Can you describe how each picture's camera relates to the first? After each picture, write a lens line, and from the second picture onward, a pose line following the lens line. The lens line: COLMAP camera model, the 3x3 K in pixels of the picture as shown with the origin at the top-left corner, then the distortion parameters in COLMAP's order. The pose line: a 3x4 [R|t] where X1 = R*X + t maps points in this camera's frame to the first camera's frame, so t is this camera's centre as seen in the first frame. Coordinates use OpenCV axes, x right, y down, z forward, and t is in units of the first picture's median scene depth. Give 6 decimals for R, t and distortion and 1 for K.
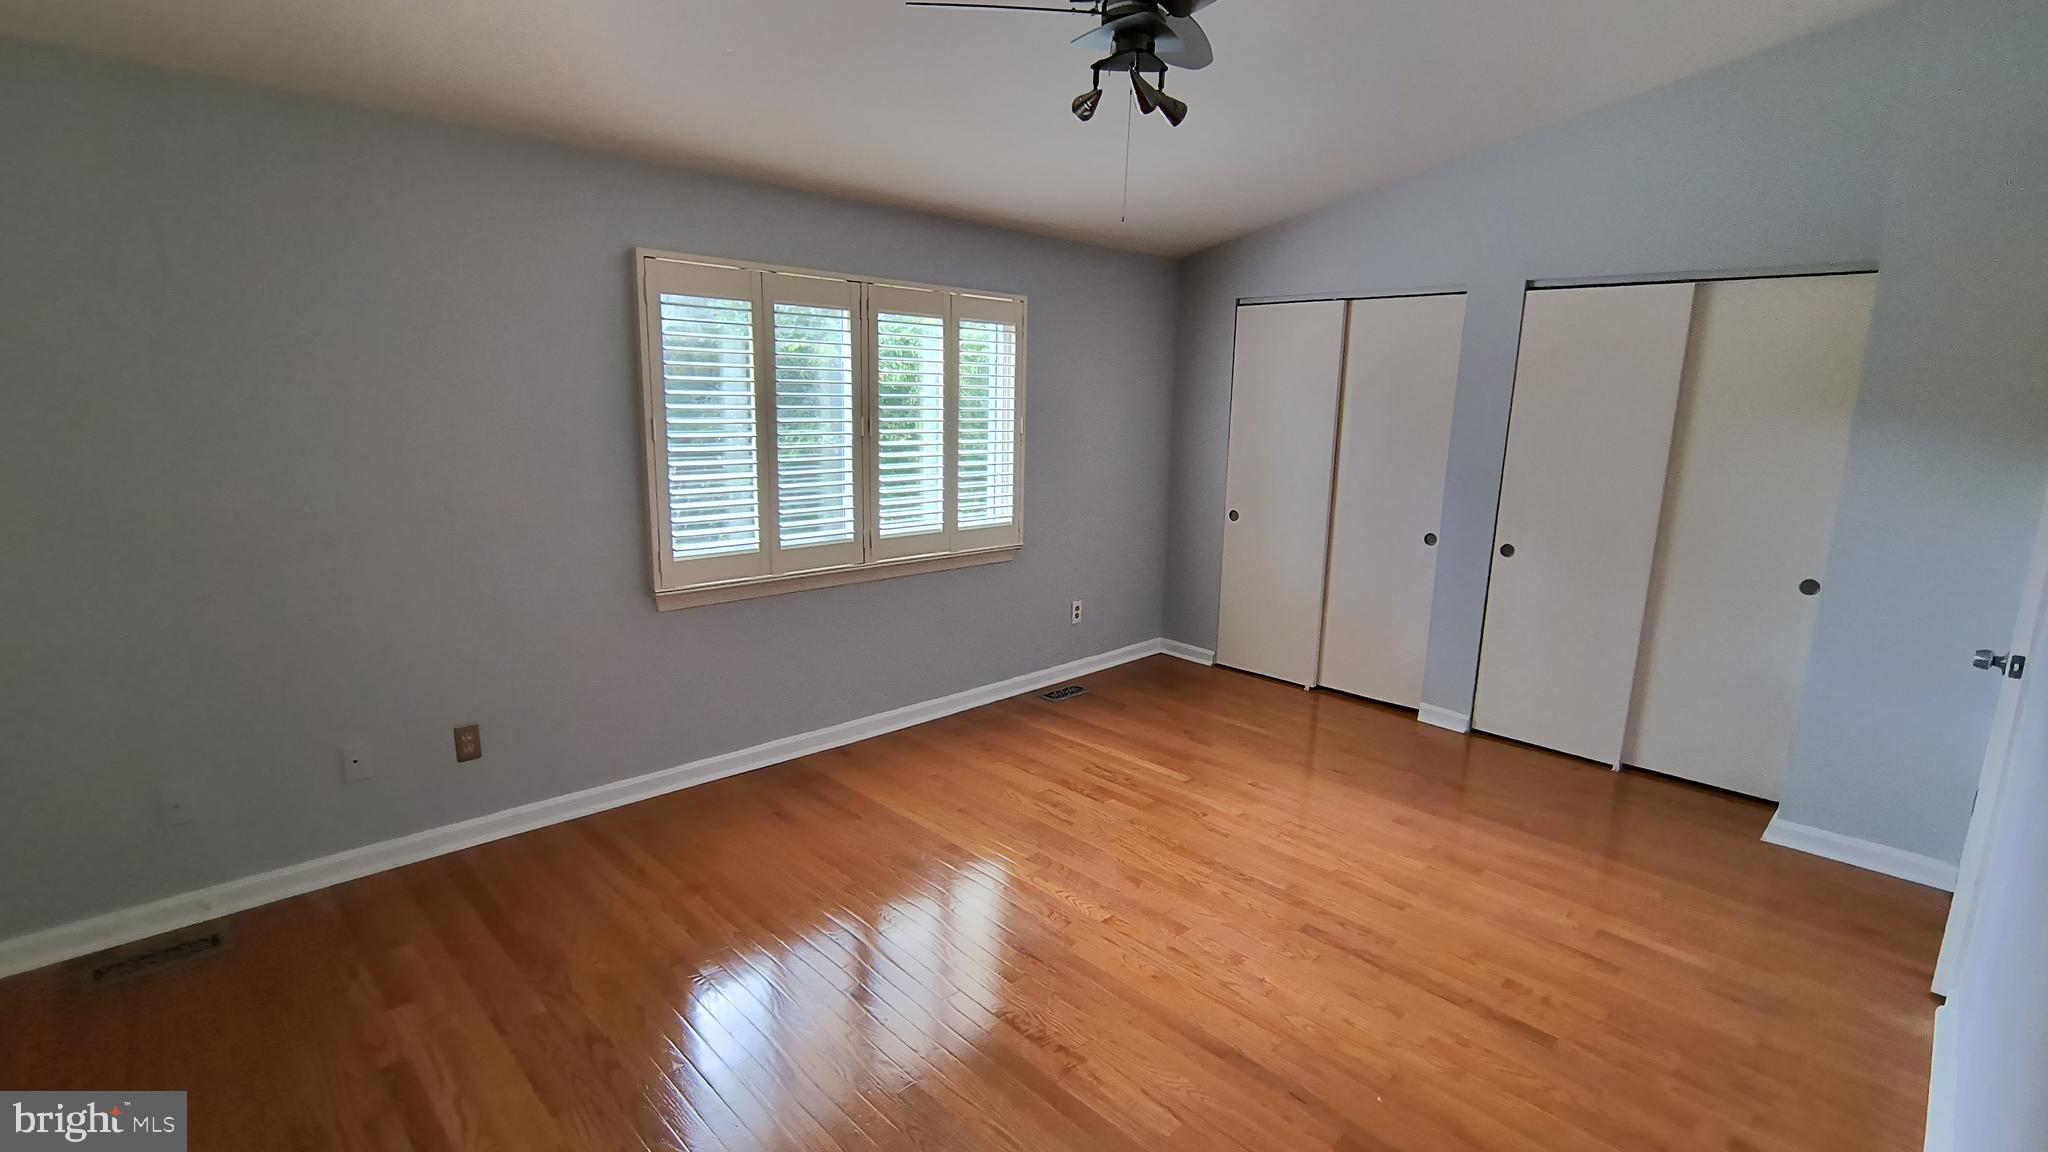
lens RADIAL K [[928.0, 0, 1015.5], [0, 928.0, 571.6], [0, 0, 1]] dist [-0.015951, -0.001348]
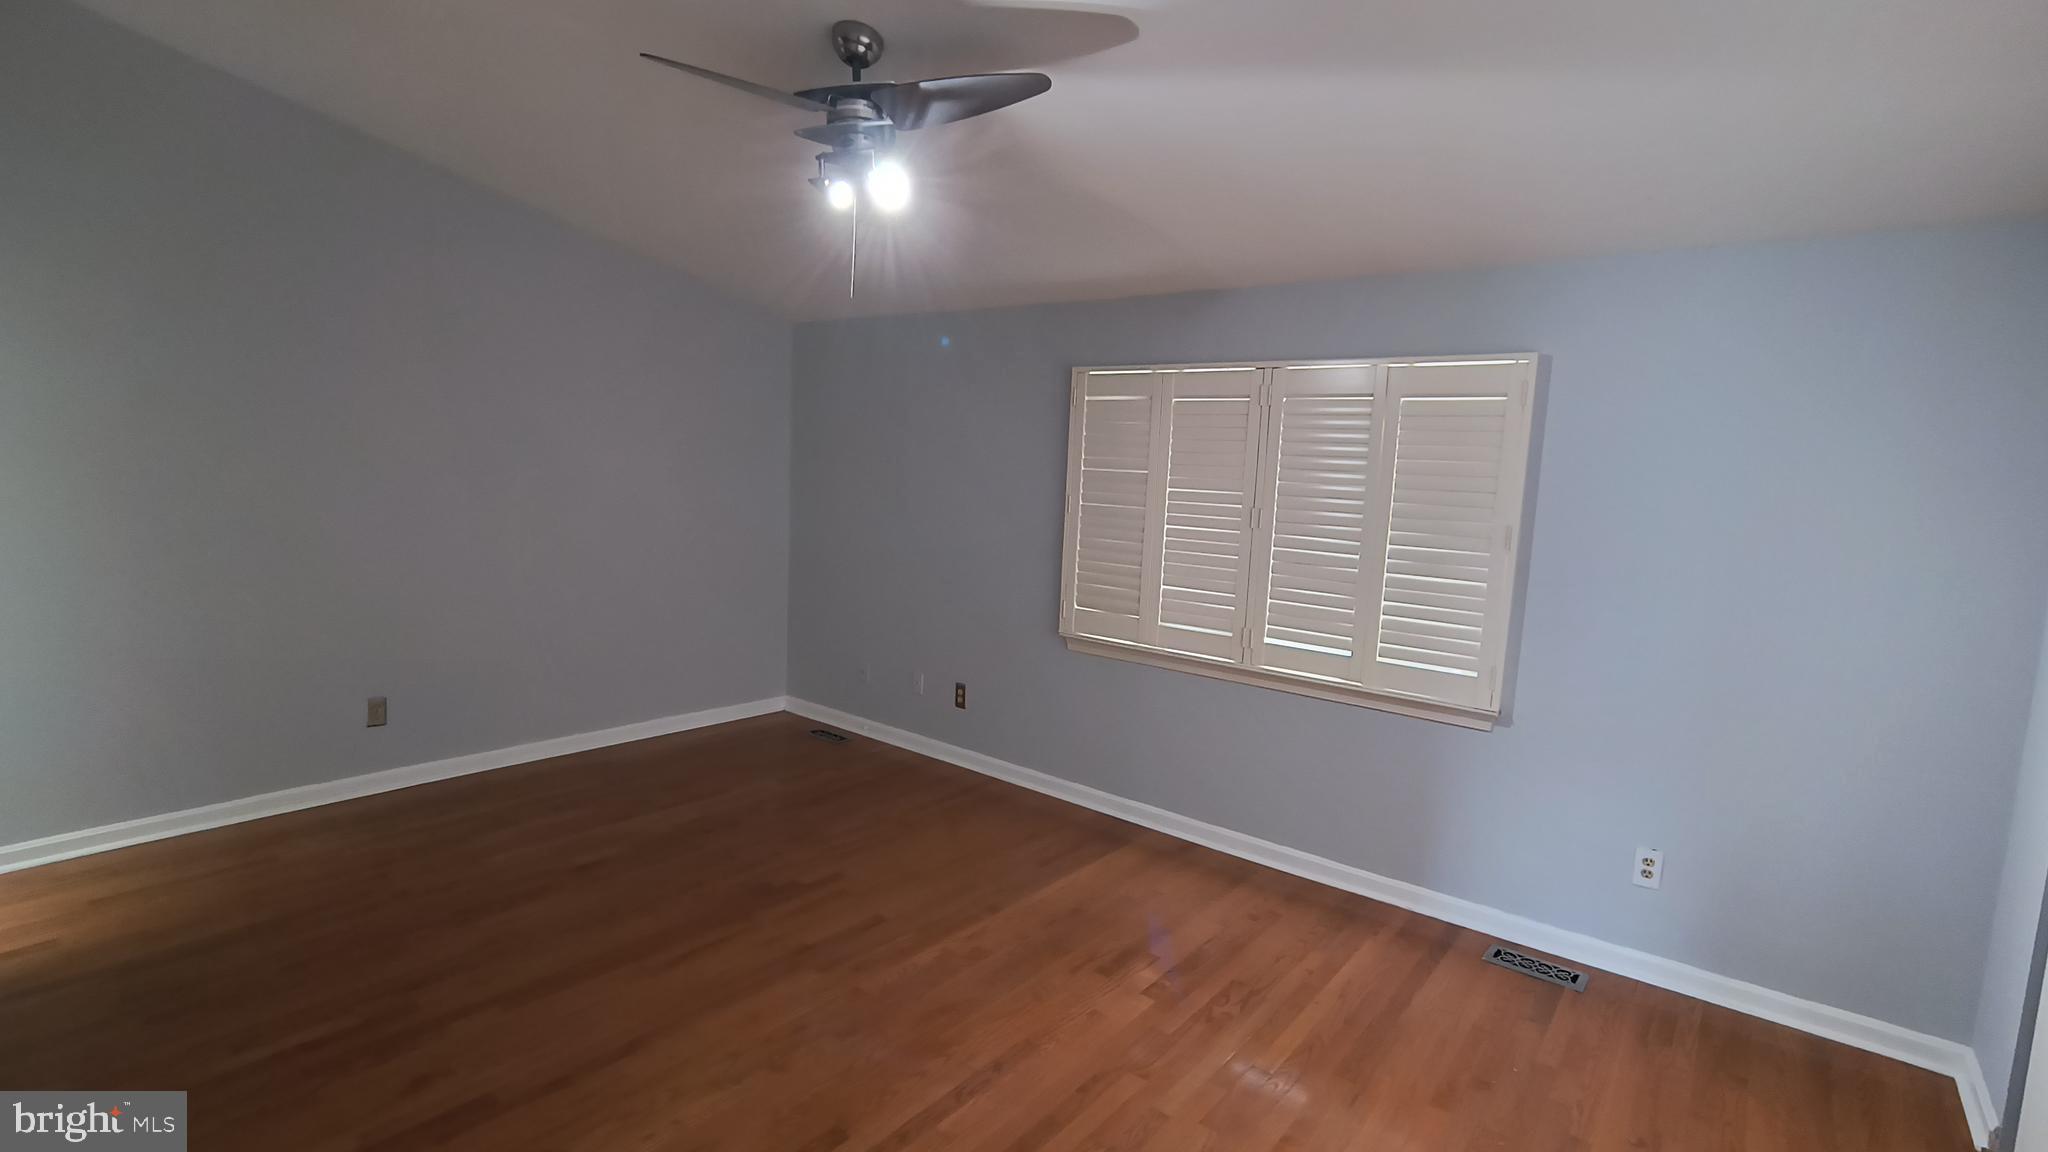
lens RADIAL K [[928.0, 0, 1025.2], [0, 928.0, 569.8], [0, 0, 1]] dist [-0.015951, -0.001348]
pose [[0.179855, 0.115094, -0.976937, 0.791709], [-0.231455, 0.970201, 0.071690, -0.132573], [0.956076, 0.213223, 0.201135, 0.662186]]
